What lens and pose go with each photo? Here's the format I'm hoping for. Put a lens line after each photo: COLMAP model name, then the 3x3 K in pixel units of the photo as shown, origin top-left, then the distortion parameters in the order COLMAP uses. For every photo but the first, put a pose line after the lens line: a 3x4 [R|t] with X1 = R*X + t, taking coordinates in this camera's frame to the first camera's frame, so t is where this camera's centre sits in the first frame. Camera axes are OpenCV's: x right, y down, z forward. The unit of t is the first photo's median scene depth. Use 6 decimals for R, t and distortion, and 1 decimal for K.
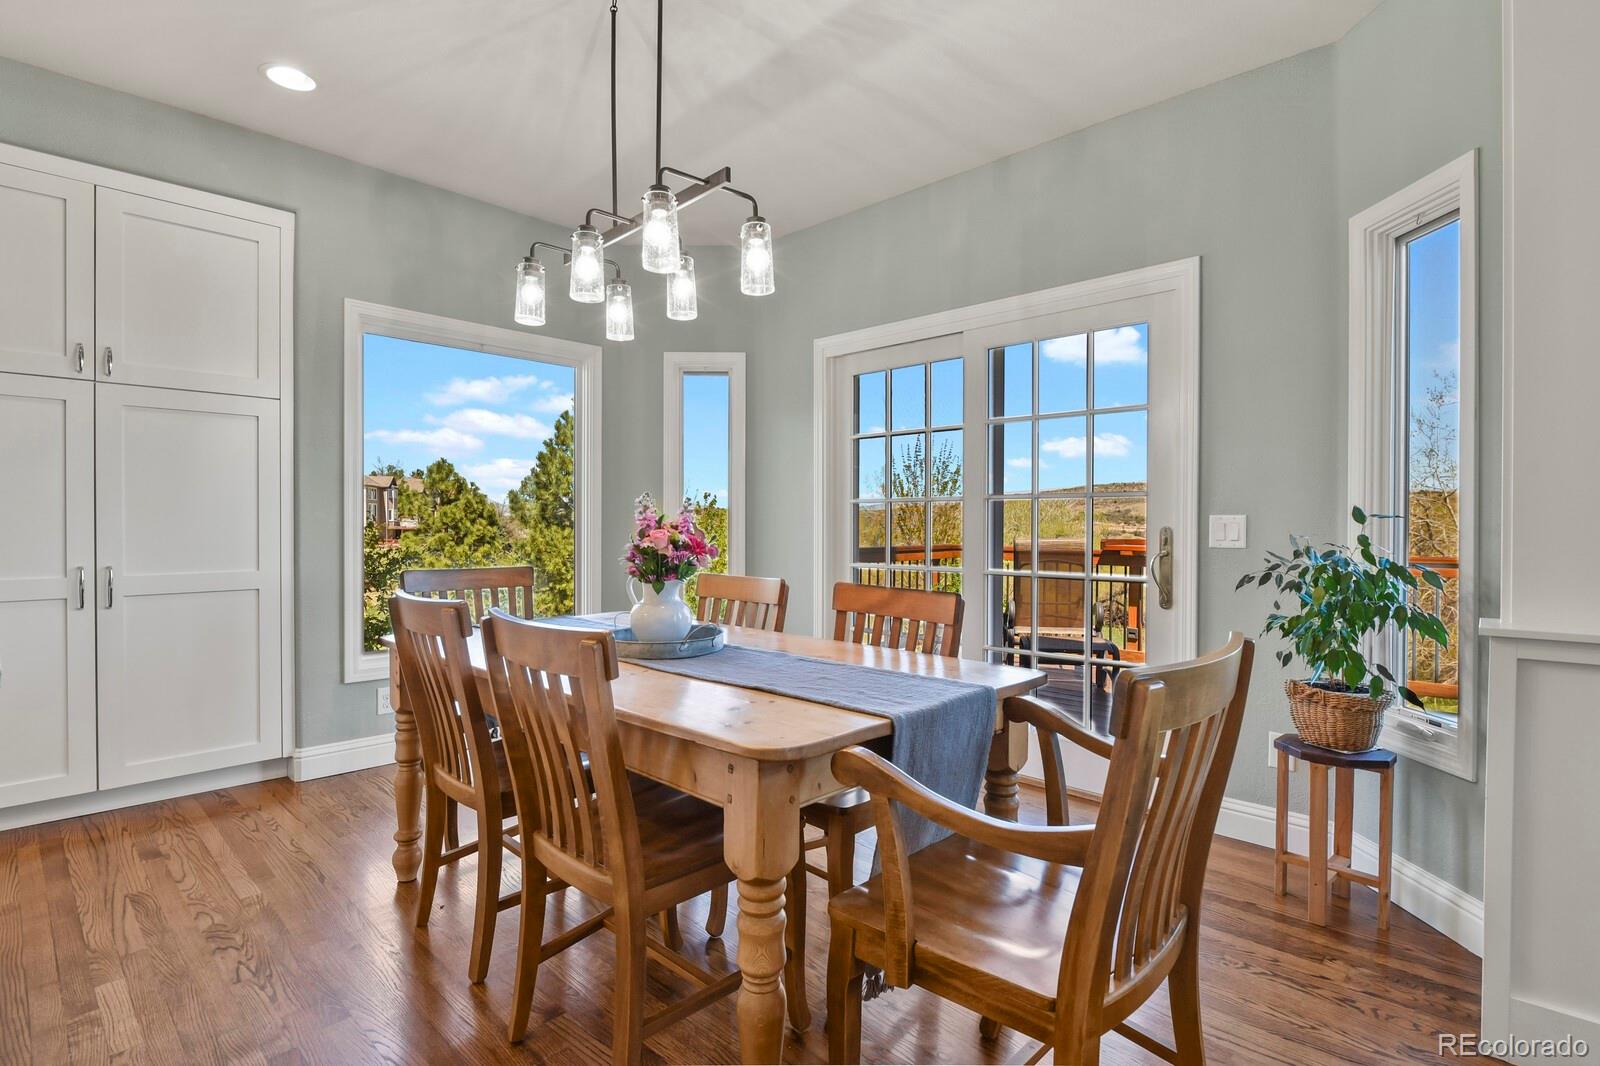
lens RADIAL K [[776.5, 0, 804.4], [0, 776.5, 527.8], [0, 0, 1]] dist [-0.002137, -0.002952]
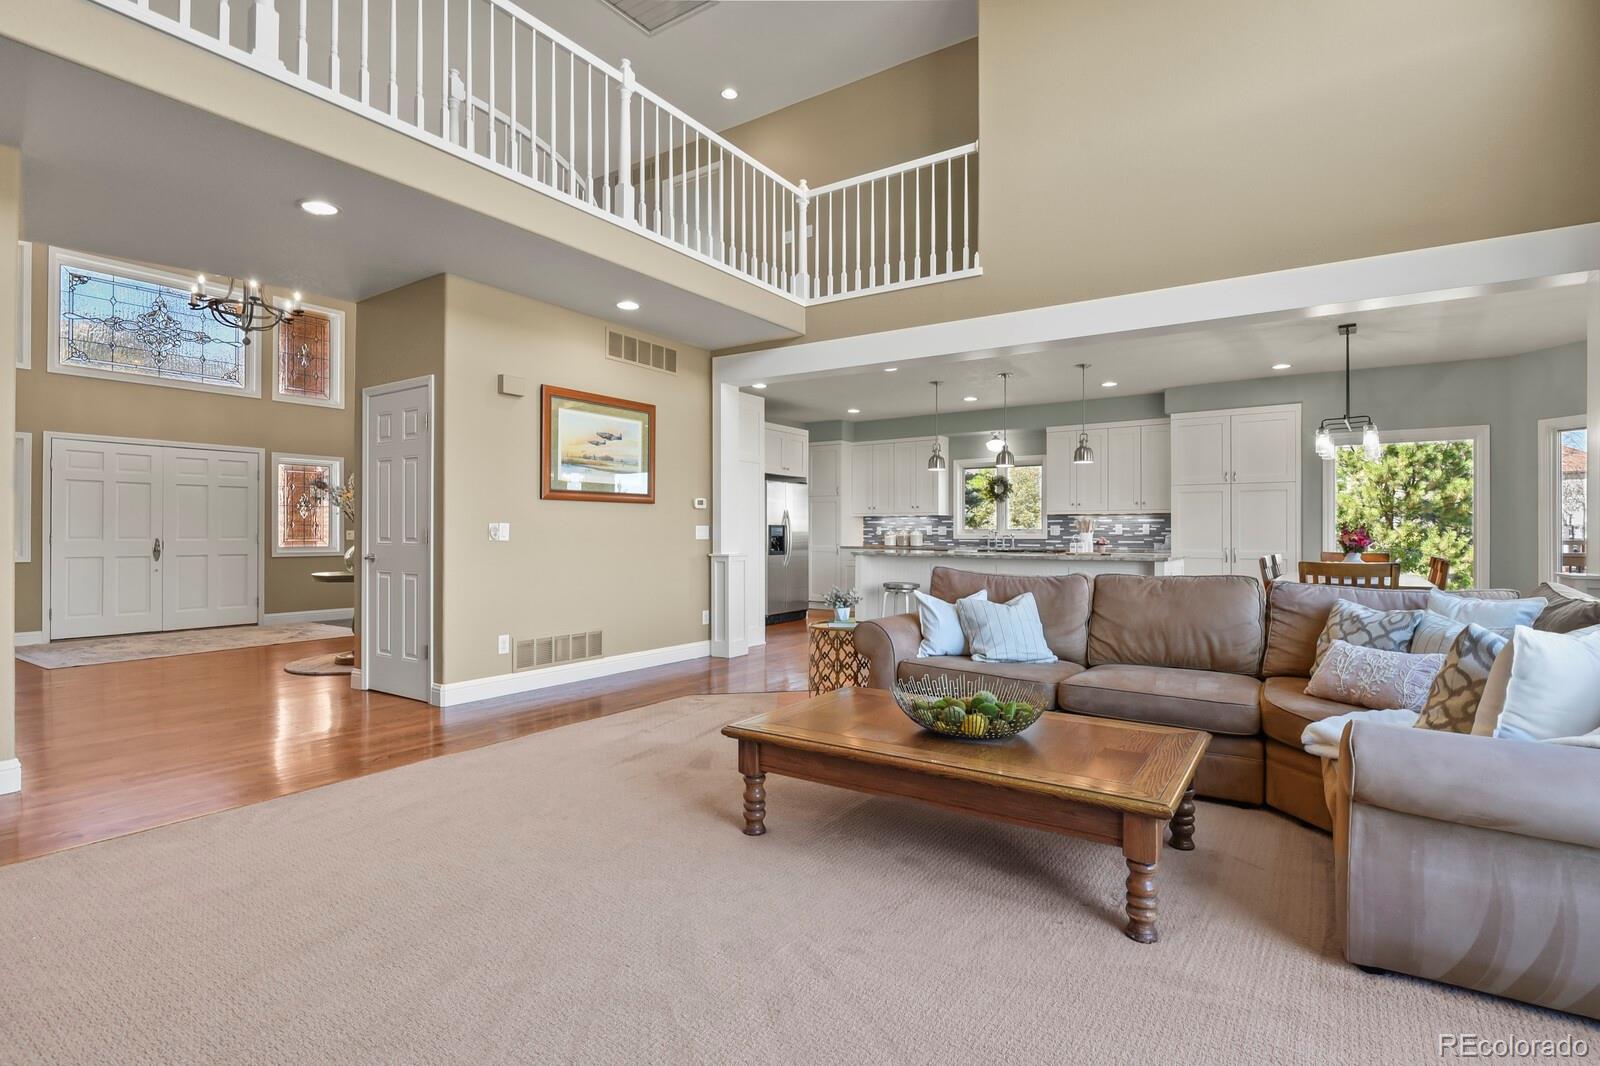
lens RADIAL K [[776.5, 0, 812.9], [0, 776.5, 541.4], [0, 0, 1]] dist [-0.002137, -0.002952]
pose [[0.170935, 0.009682, -0.985235, 1.690045], [-0.006513, 0.999941, 0.008696, 0.010964], [0.985261, 0.004931, 0.170988, -1.041650]]
